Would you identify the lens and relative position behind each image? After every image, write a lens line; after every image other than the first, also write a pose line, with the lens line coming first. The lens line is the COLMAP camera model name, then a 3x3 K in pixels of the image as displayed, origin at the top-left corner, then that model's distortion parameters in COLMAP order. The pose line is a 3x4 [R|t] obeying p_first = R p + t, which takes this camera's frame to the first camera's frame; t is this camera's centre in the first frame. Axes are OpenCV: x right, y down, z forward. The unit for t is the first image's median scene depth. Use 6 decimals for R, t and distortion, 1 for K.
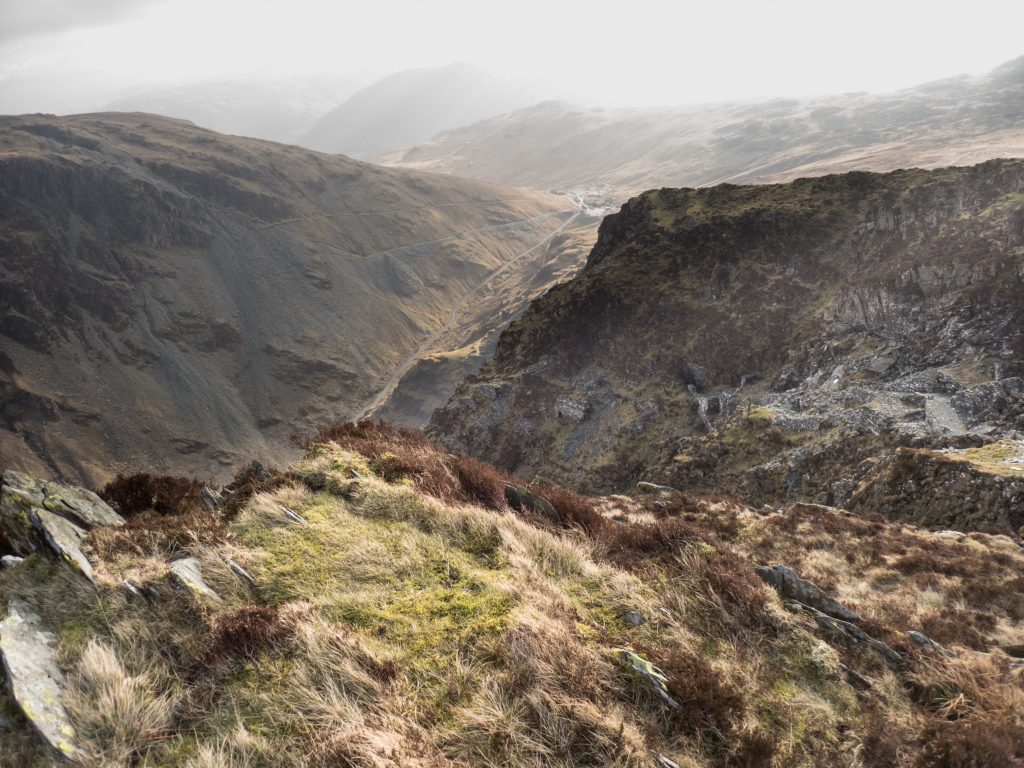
lens RADIAL K [[739.3, 0, 513.9], [0, 739.3, 377.7], [0, 0, 1]] dist [-0.161436, -0.003629]
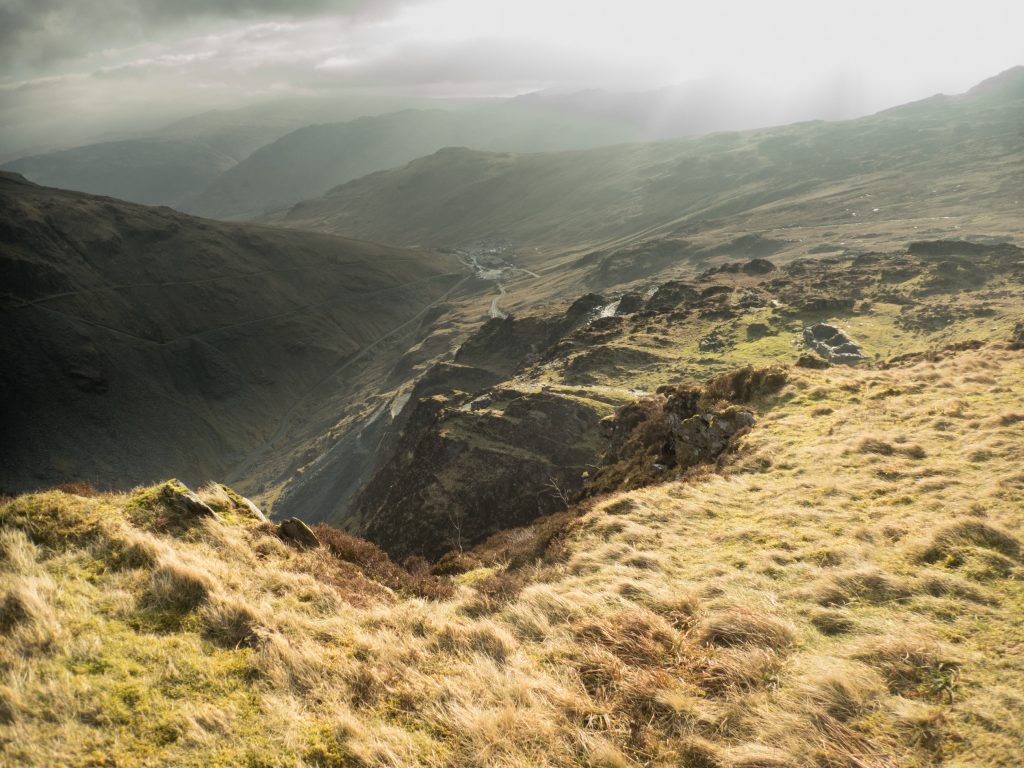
lens RADIAL K [[739.3, 0, 512.8], [0, 739.3, 376.1], [0, 0, 1]] dist [-0.161436, -0.003629]
pose [[0.995124, -0.024651, 0.095506, 0.137634], [0.032629, 0.996024, -0.082900, -0.129433], [-0.093083, 0.085612, 0.991971, 0.562851]]
